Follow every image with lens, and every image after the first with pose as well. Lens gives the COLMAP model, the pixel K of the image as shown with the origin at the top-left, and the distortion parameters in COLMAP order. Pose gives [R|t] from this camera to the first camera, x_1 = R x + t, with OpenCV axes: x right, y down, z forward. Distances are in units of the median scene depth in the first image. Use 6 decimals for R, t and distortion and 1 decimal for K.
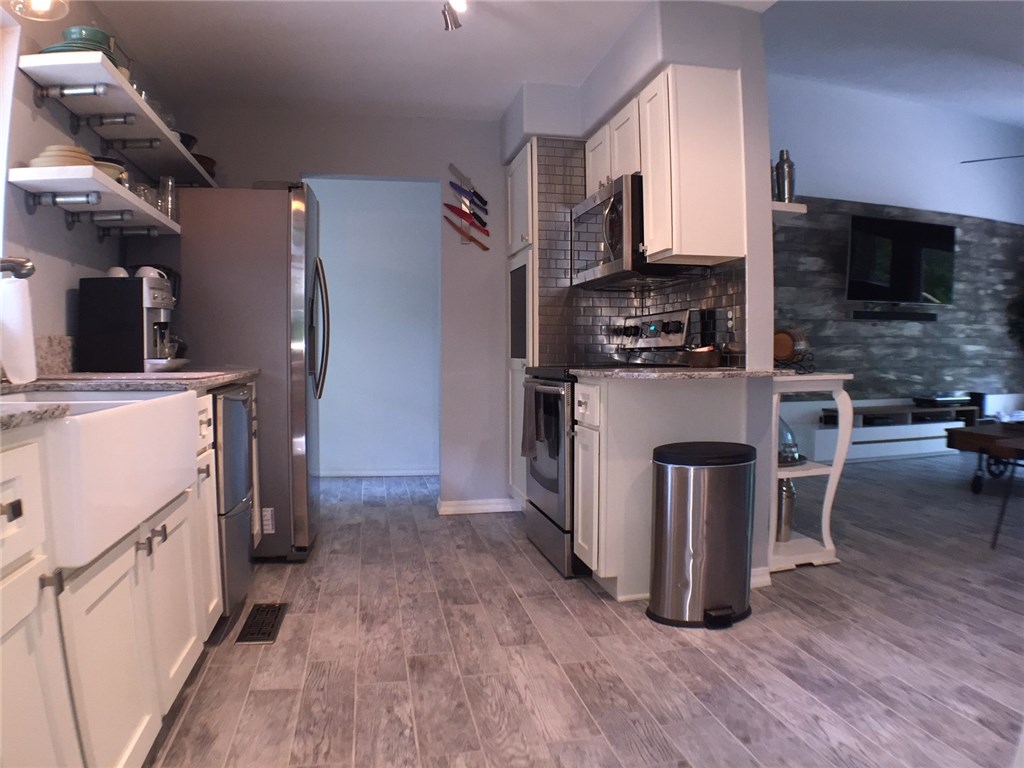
lens RADIAL K [[699.6, 0, 505.6], [0, 699.6, 373.9], [0, 0, 1]] dist [-0.212813, 0.036521]
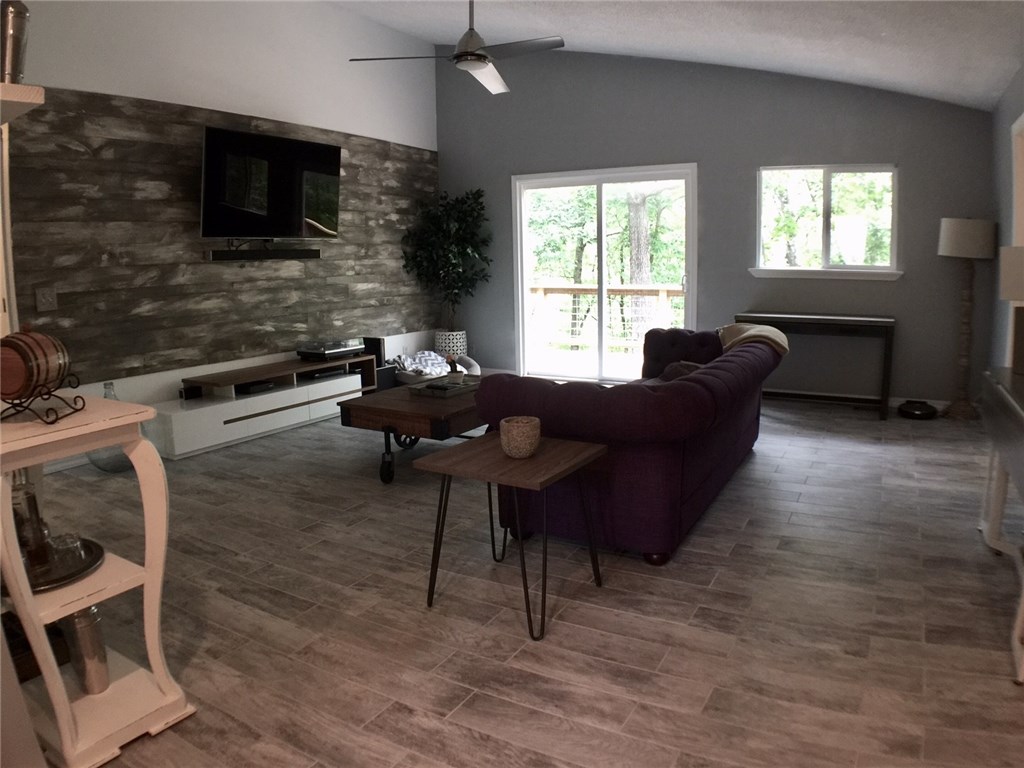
lens RADIAL K [[691.8, 0, 512.2], [0, 691.8, 365.0], [0, 0, 1]] dist [-0.168963, -0.001010]
pose [[0.655625, -0.117809, 0.745840, 0.225306], [0.044507, 0.992066, 0.117578, -0.054650], [-0.753774, -0.043892, 0.655667, 0.302894]]
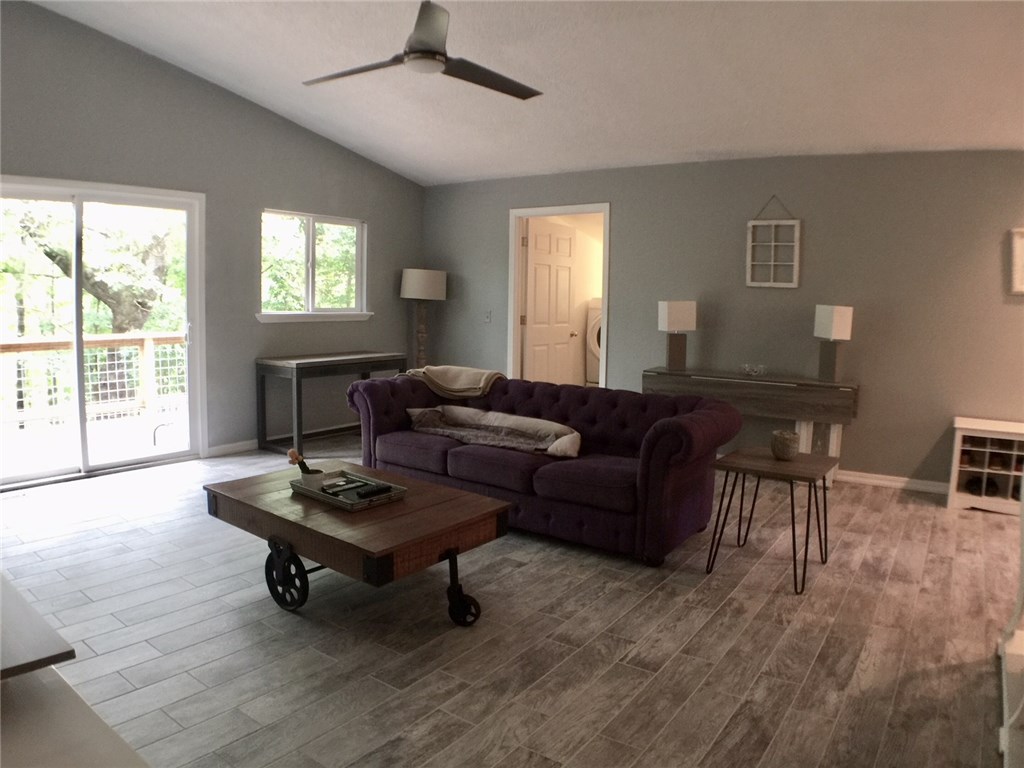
lens RADIAL K [[699.6, 0, 505.6], [0, 699.6, 373.9], [0, 0, 1]] dist [-0.212813, 0.036521]
pose [[-0.683274, -0.084469, 0.725260, 0.310127], [0.017334, 0.991129, 0.131765, -0.116078], [-0.729956, 0.102603, -0.675749, 1.389827]]
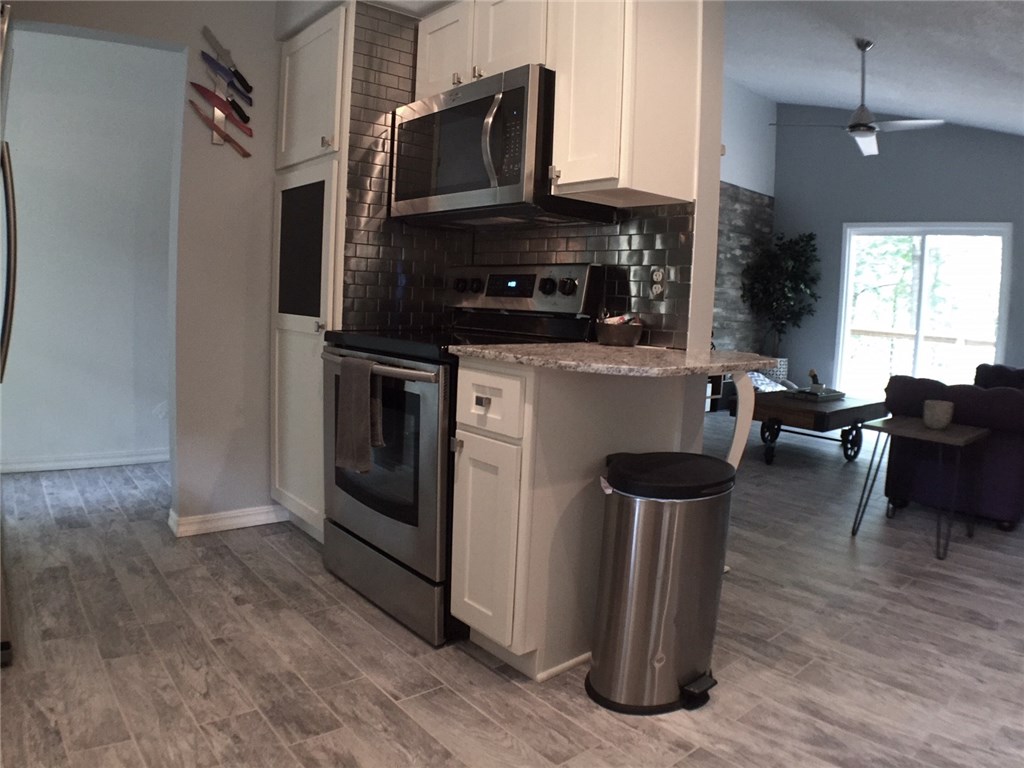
lens RADIAL K [[691.8, 0, 512.2], [0, 691.8, 365.0], [0, 0, 1]] dist [-0.168963, -0.001010]
pose [[0.873300, -0.005584, 0.487151, -0.118637], [-0.028640, 0.997617, 0.062777, -0.019372], [-0.486340, -0.068775, 0.871059, 0.276648]]
